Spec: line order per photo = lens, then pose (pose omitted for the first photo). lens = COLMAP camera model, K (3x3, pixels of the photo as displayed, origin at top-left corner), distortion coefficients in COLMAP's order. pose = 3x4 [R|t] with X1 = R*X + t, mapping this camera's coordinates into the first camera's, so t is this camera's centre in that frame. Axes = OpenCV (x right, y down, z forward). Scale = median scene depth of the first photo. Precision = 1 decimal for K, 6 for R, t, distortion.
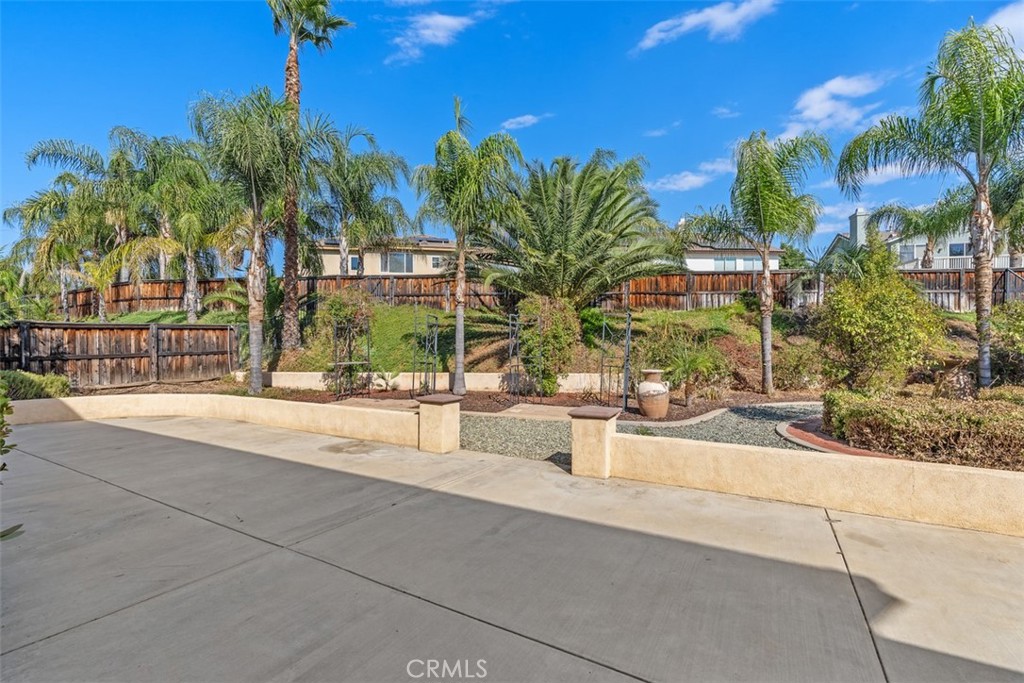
lens RADIAL K [[464.4, 0, 510.8], [0, 464.4, 342.5], [0, 0, 1]] dist [-0.009735, 0.001846]
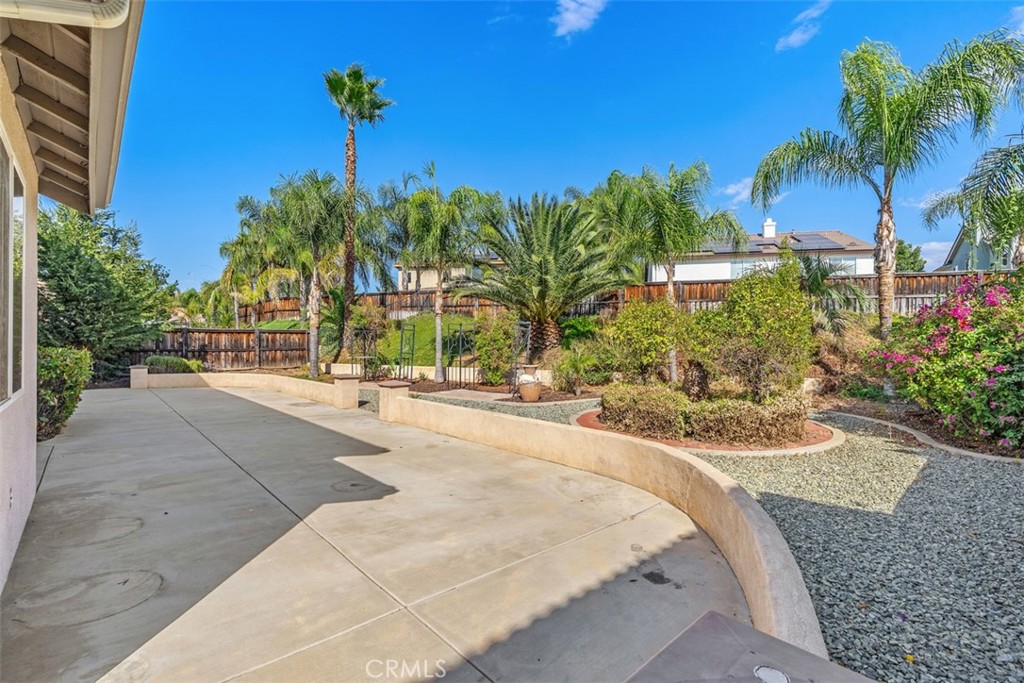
lens RADIAL K [[464.4, 0, 513.7], [0, 464.4, 350.3], [0, 0, 1]] dist [-0.009735, 0.001846]
pose [[0.955789, 0.014916, -0.293674, 0.485657], [-0.012266, 0.999866, 0.010864, 0.001080], [0.293796, -0.006782, 0.955844, -0.214500]]
